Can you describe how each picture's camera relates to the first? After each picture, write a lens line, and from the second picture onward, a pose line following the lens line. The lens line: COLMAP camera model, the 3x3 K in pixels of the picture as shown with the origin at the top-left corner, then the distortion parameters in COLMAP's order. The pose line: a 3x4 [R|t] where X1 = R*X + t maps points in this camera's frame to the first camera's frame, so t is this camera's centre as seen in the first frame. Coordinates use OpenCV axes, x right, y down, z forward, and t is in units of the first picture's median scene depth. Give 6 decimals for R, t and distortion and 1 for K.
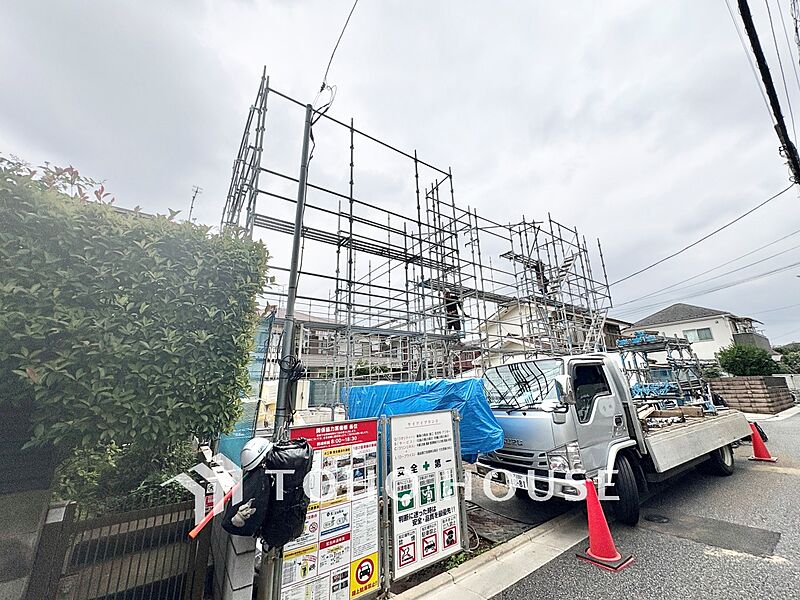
lens RADIAL K [[319.3, 0, 400.6], [0, 319.3, 299.8], [0, 0, 1]] dist [0.000471, 0.000258]
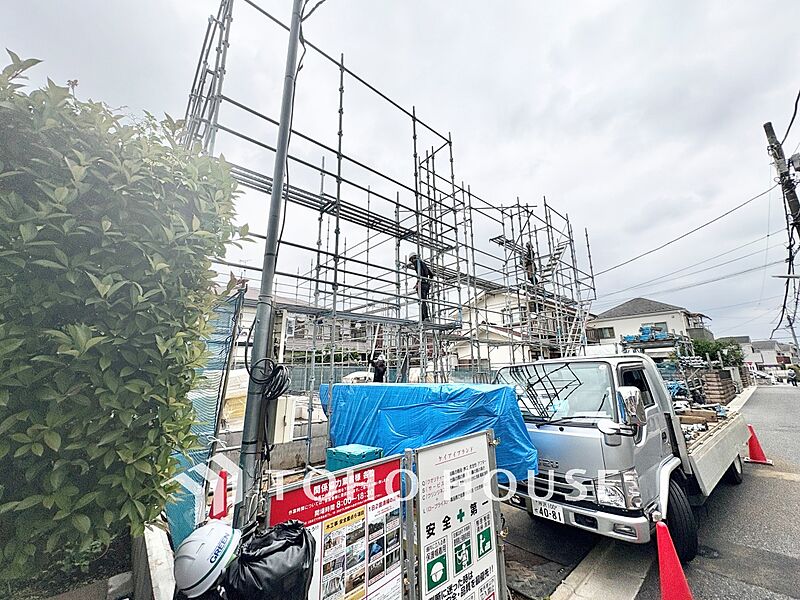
lens RADIAL K [[319.3, 0, 400.6], [0, 319.3, 299.8], [0, 0, 1]] dist [0.000471, 0.000258]
pose [[0.993656, 0.039056, 0.105466, -0.116109], [-0.044417, 0.997812, 0.048971, 0.009366], [-0.103323, -0.053345, 0.993216, 0.262816]]
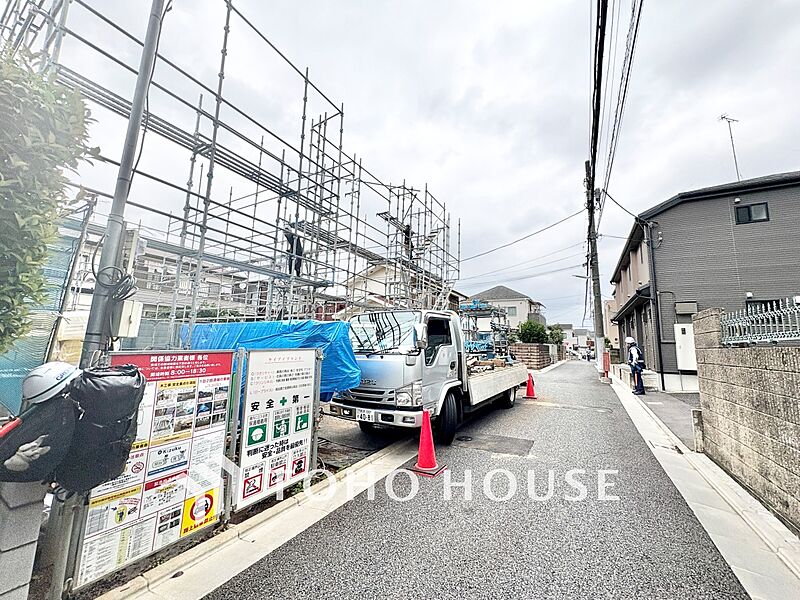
lens RADIAL K [[319.3, 0, 400.6], [0, 319.3, 299.8], [0, 0, 1]] dist [0.000471, 0.000258]
pose [[0.904227, 0.111438, 0.412256, -0.025740], [-0.166089, 0.981120, 0.099083, 0.047641], [-0.393431, -0.158065, 0.905664, 0.019876]]
